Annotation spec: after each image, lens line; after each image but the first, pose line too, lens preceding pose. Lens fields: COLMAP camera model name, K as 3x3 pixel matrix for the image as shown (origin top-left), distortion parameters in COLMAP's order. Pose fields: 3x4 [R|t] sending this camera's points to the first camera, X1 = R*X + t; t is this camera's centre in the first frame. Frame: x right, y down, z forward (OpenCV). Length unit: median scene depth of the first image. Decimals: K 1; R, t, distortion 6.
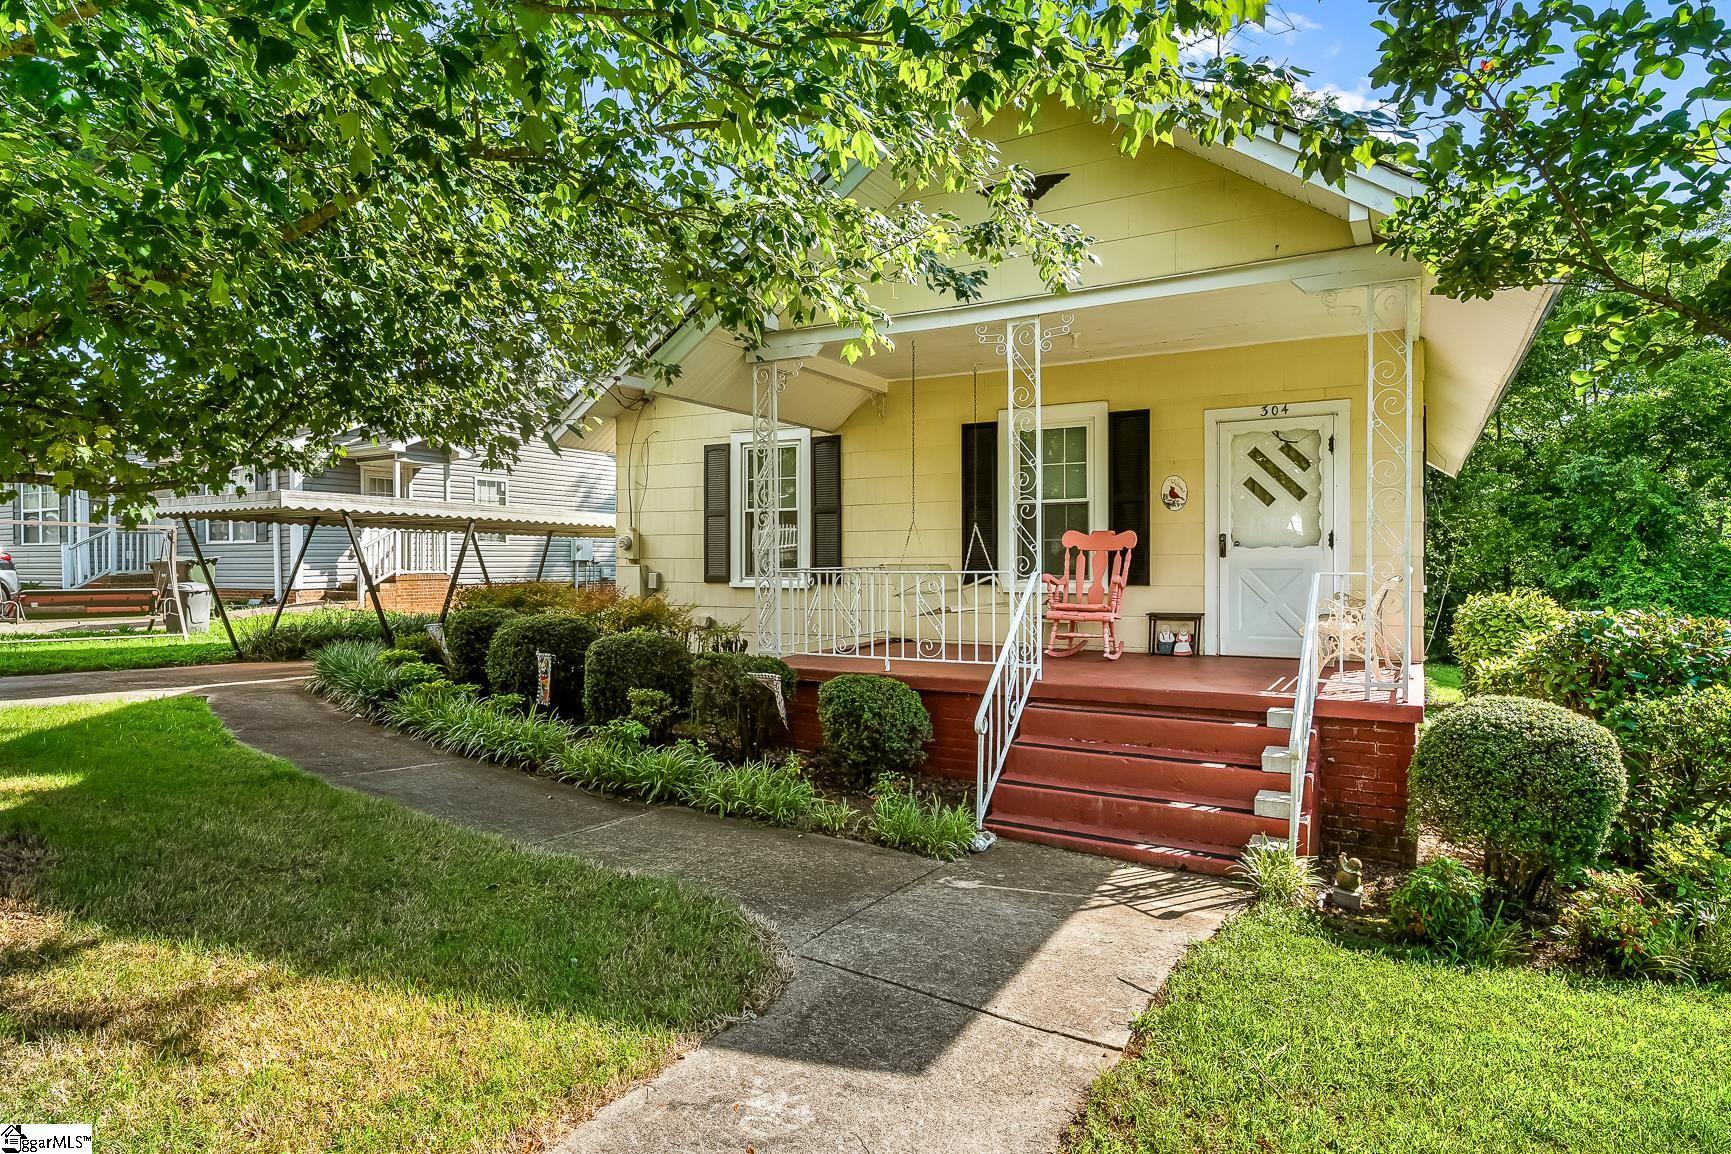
lens RADIAL K [[963.5, 0, 865.8], [0, 963.5, 569.3], [0, 0, 1]] dist [-0.007610, -0.007455]
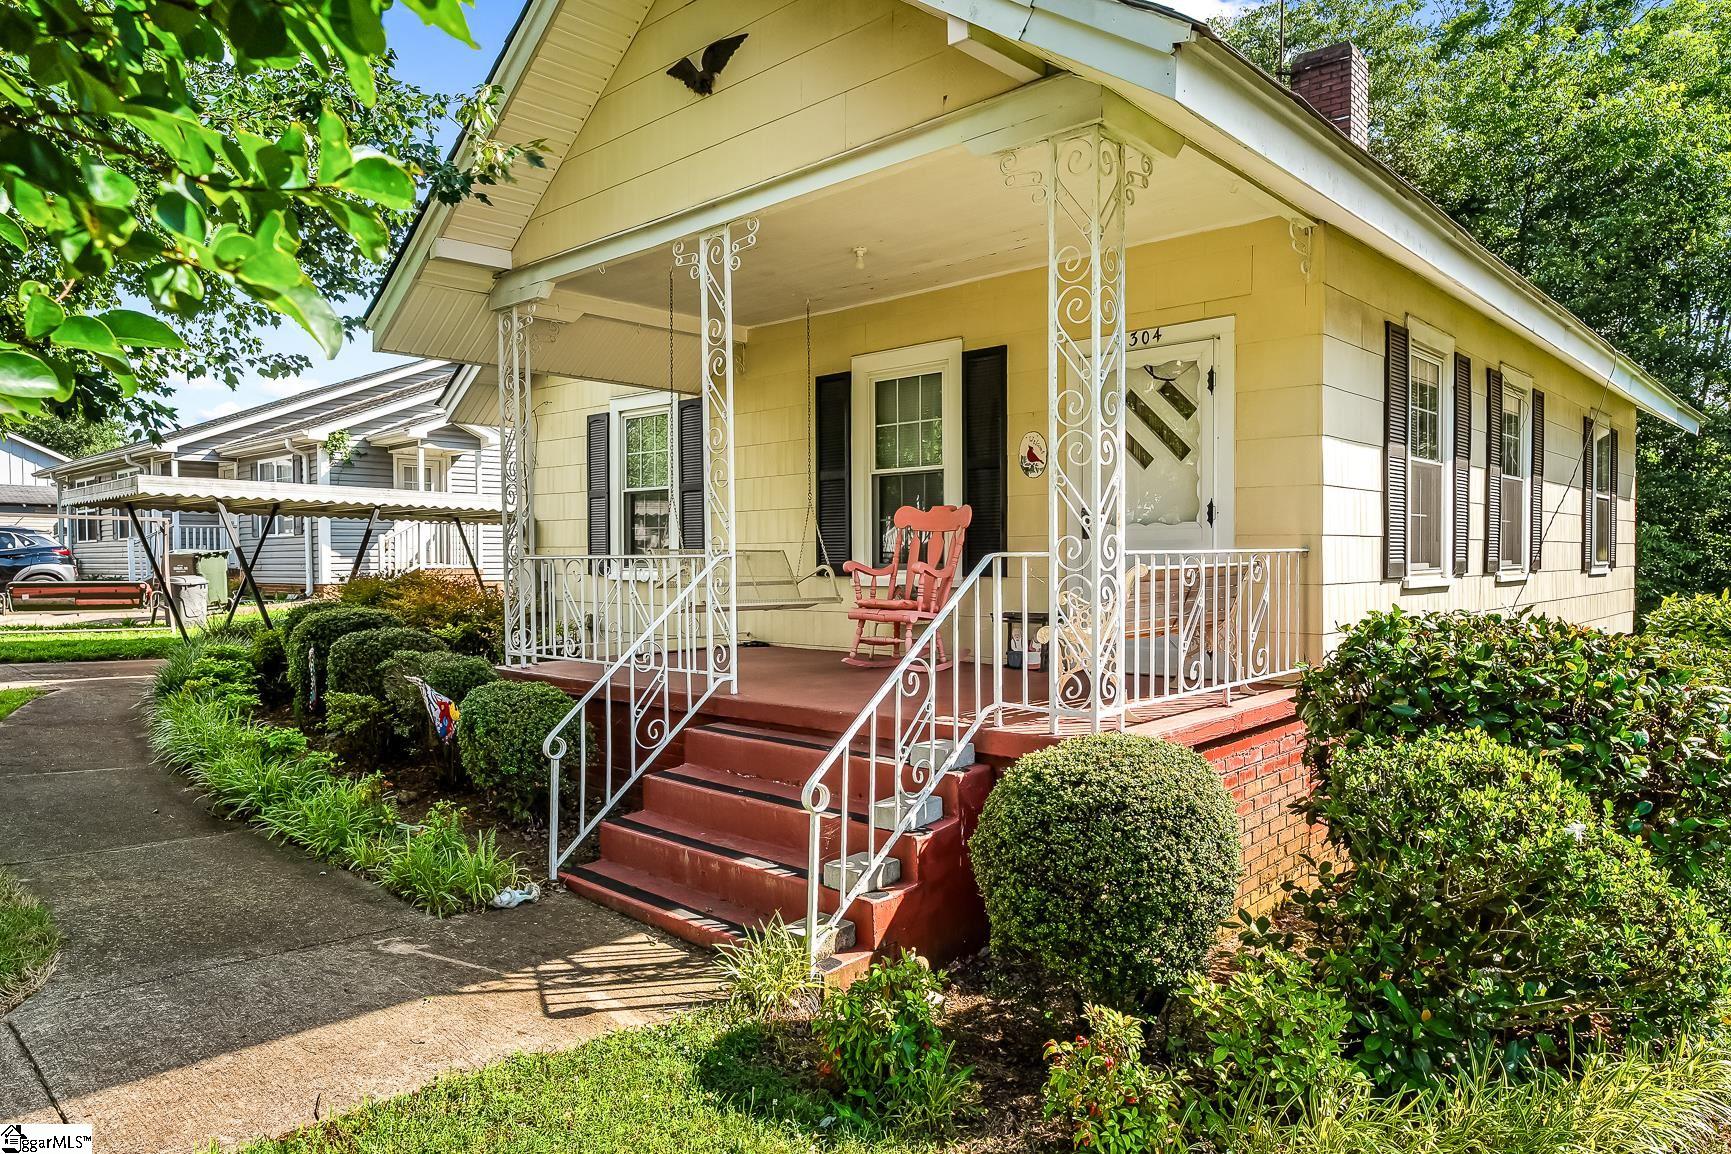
lens RADIAL K [[1094.9, 0, 864.2], [0, 1094.9, 580.2], [0, 0, 1]] dist [0.008671, 0.003322]
pose [[0.972830, 0.003908, -0.231486, 0.411442], [-0.001669, 0.999950, 0.009869, 0.011877], [0.231513, -0.009214, 0.972788, 0.135902]]
